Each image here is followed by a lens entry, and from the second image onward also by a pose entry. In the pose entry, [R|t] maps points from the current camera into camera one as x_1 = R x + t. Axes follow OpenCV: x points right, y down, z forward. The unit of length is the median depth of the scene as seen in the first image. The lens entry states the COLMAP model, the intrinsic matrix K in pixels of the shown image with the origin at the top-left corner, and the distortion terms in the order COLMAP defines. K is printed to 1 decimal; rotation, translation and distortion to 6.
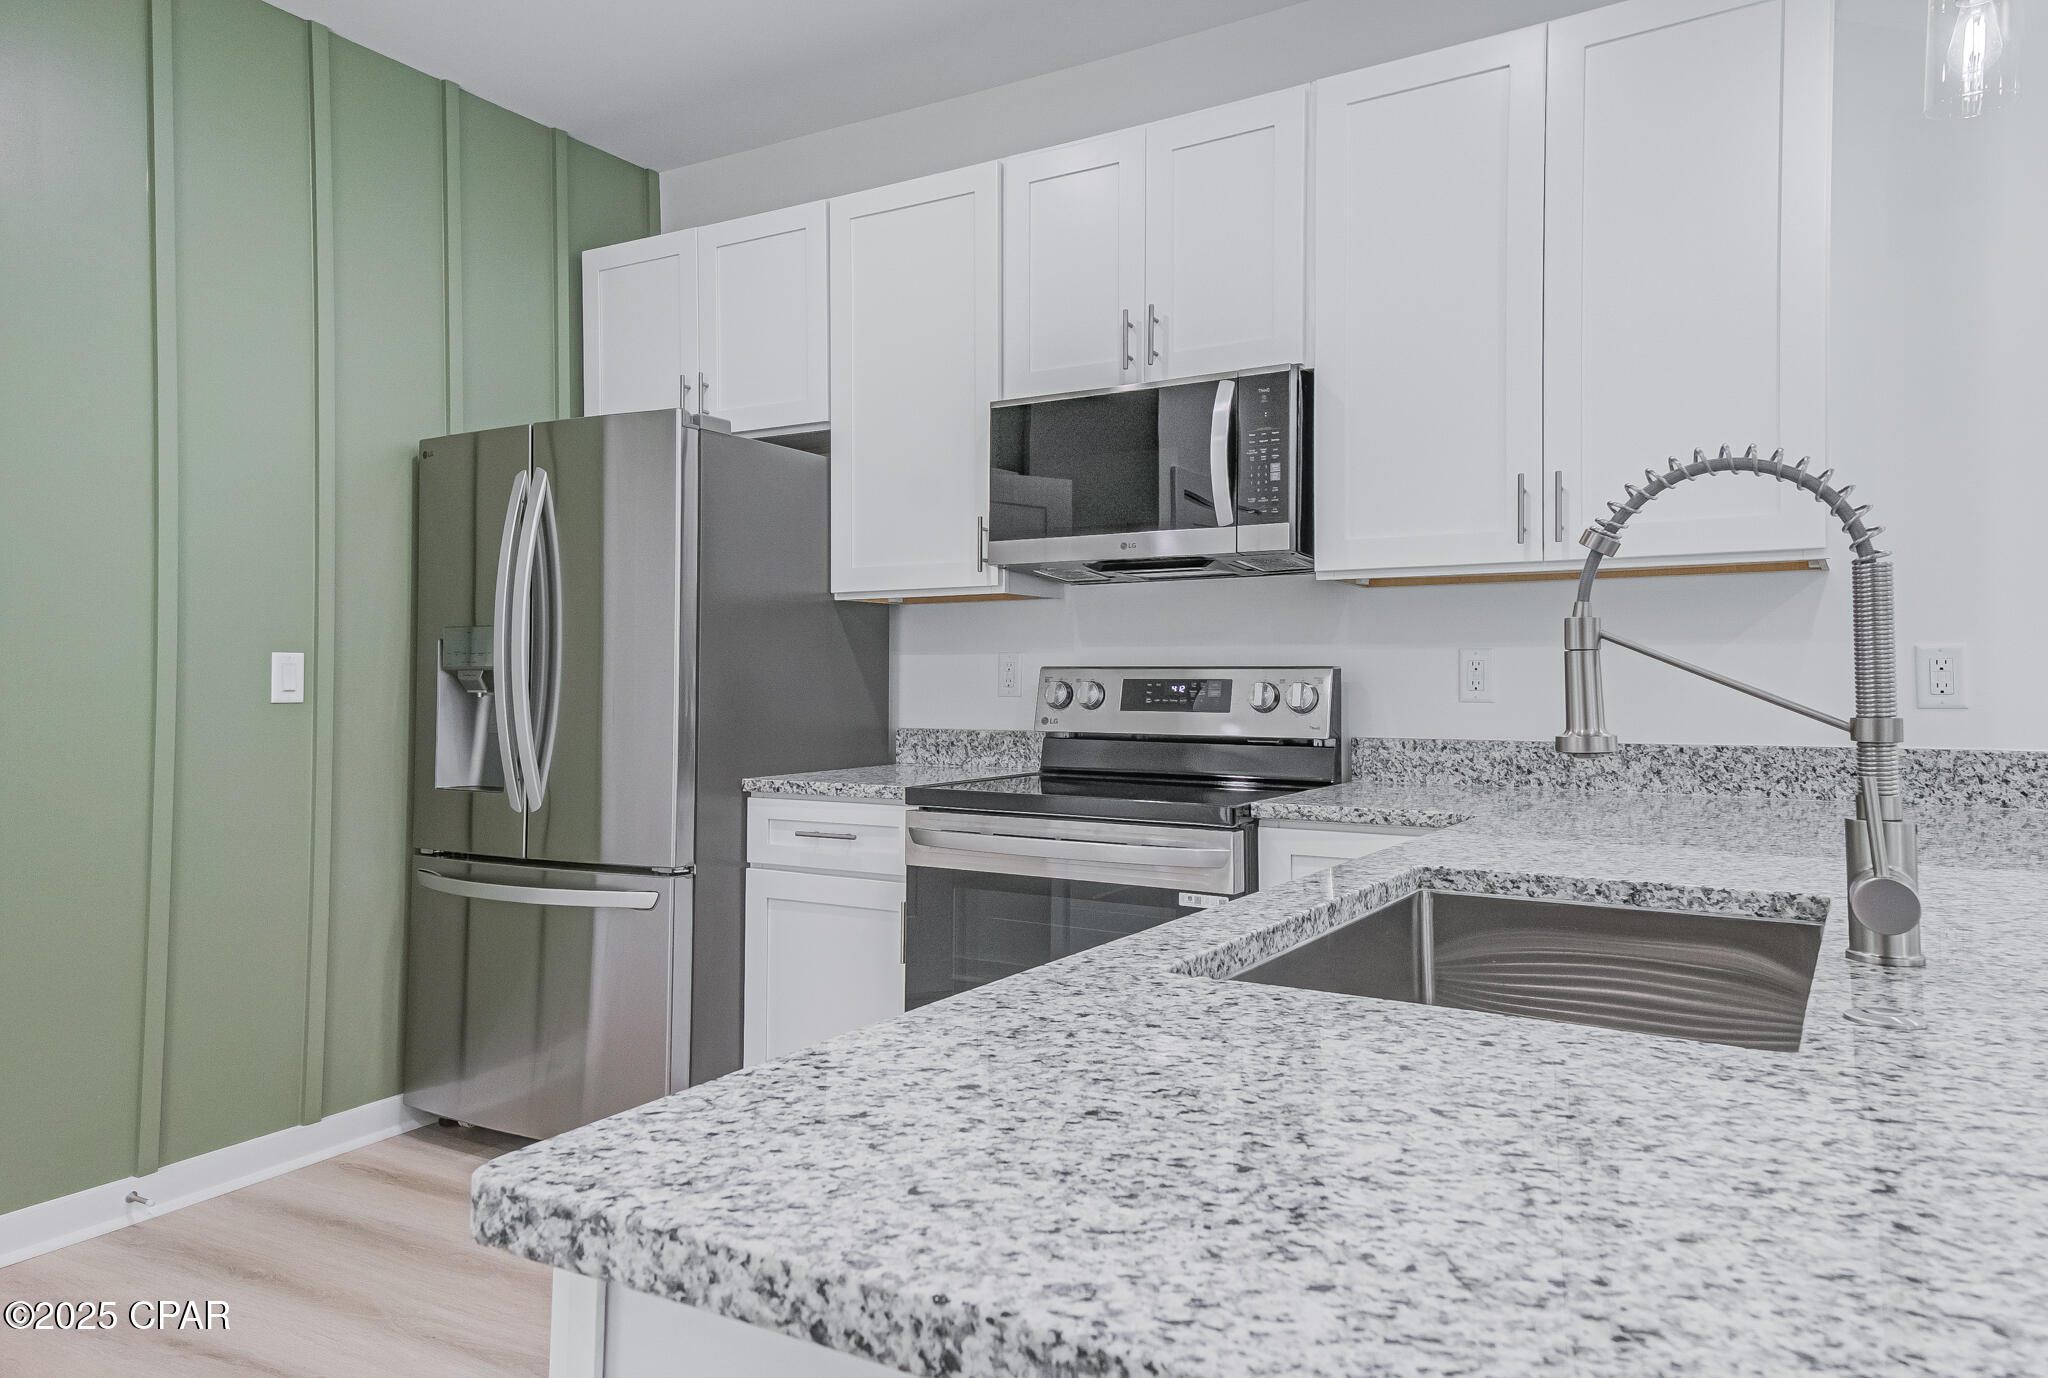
lens RADIAL K [[1391.0, 0, 1022.7], [0, 1391.0, 654.2], [0, 0, 1]] dist [0.048540, 0.000254]
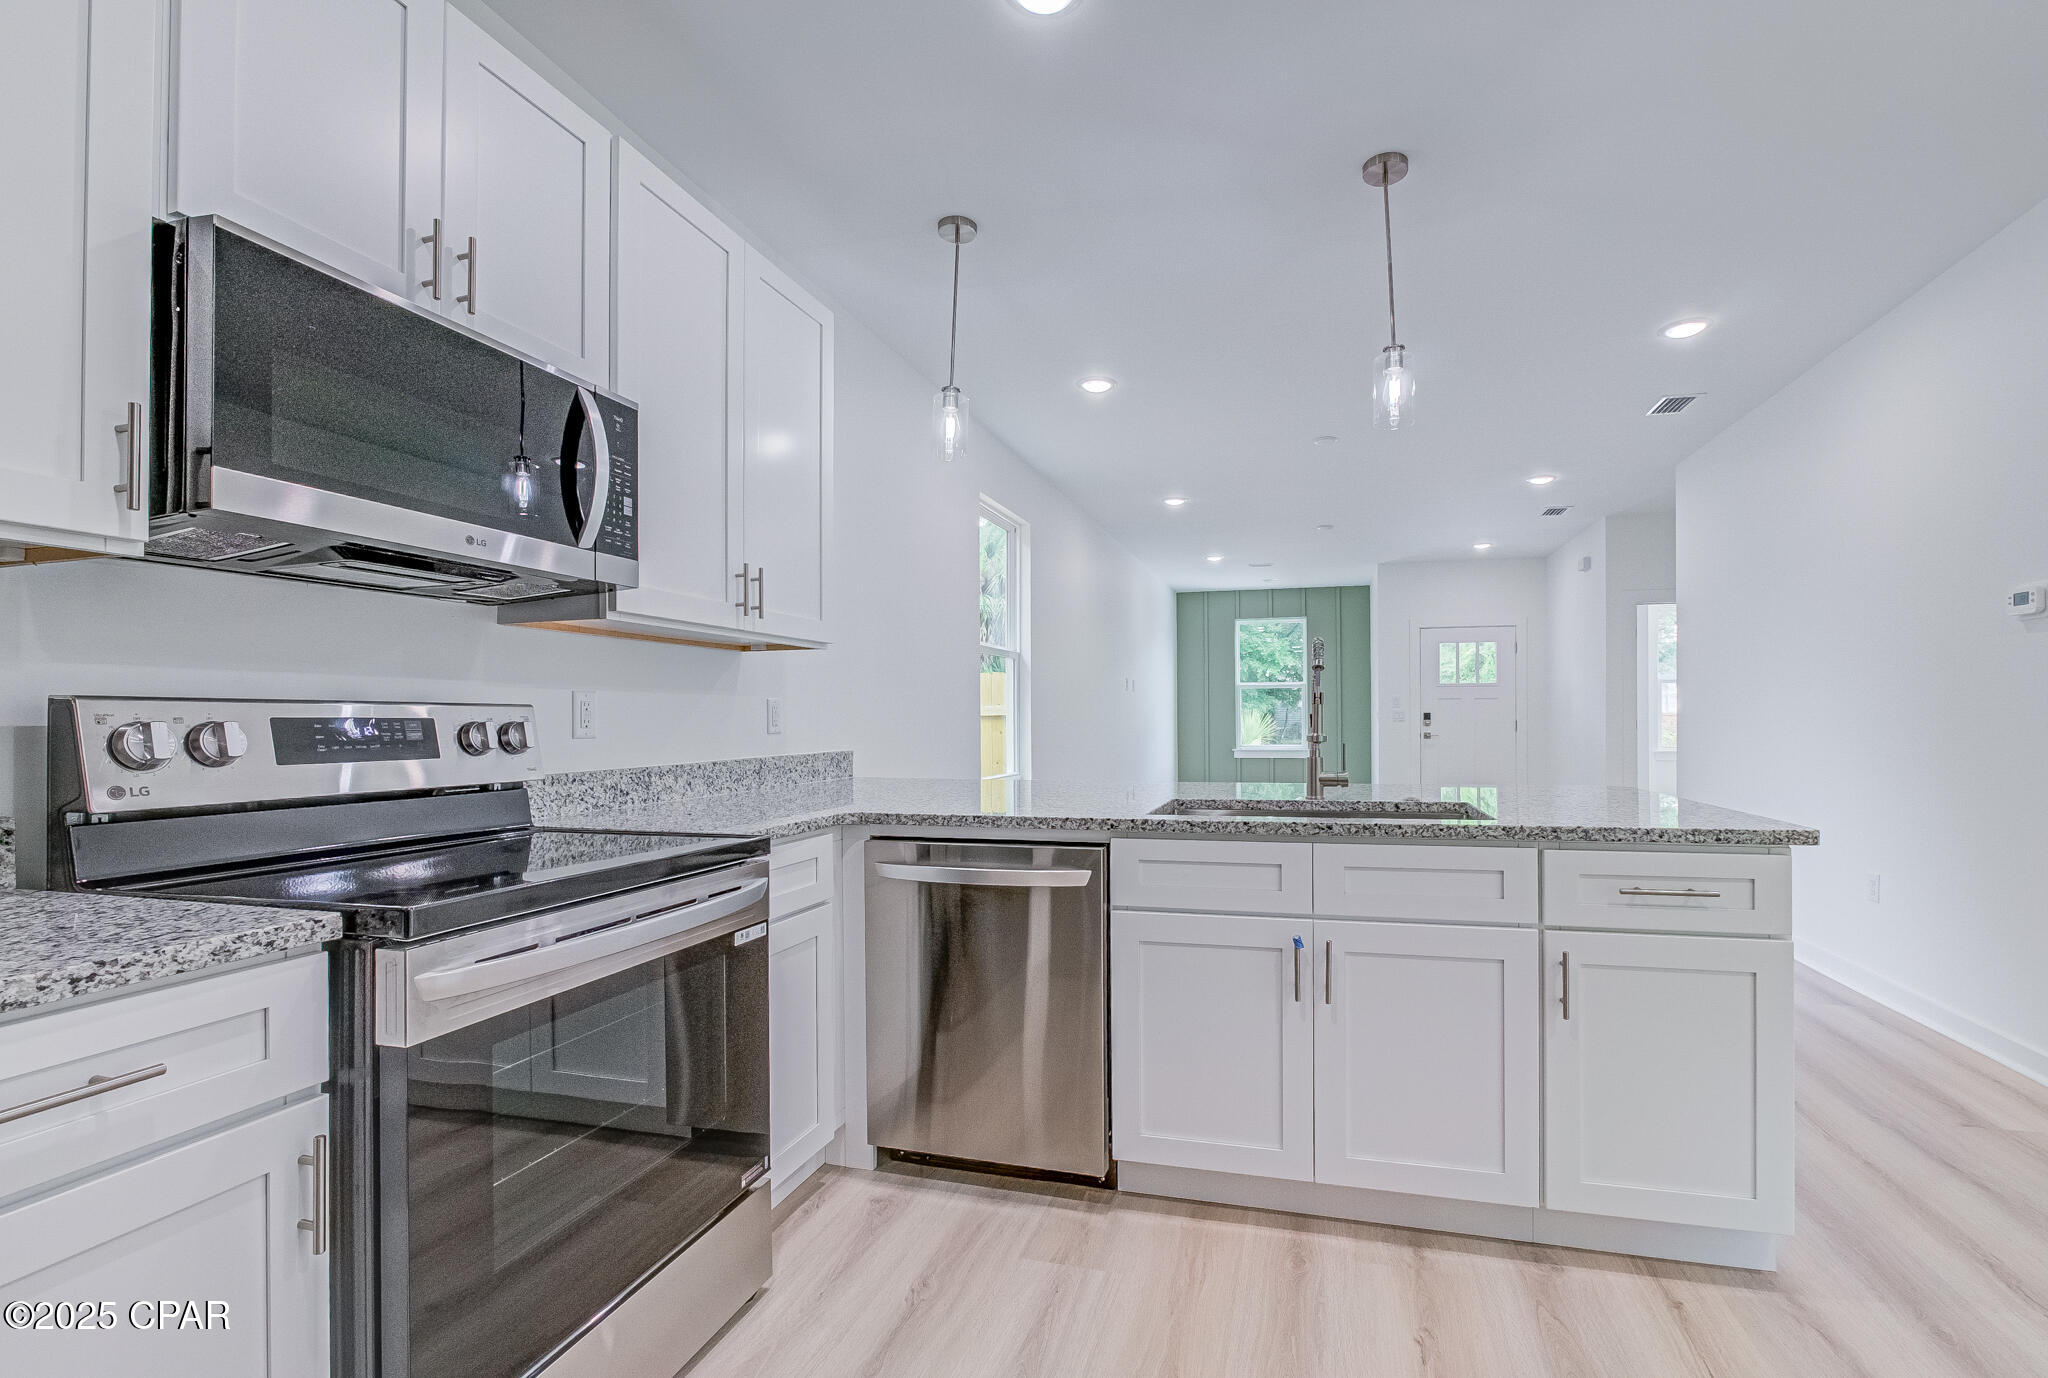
lens RADIAL K [[910.3, 0, 1027.5], [0, 910.3, 720.1], [0, 0, 1]] dist [-0.001090, -0.000137]
pose [[-0.260056, 0.000956, 0.965593, -0.512891], [-0.009483, 0.999949, -0.003544, 0.019680], [-0.965547, -0.010079, -0.260034, 0.892769]]
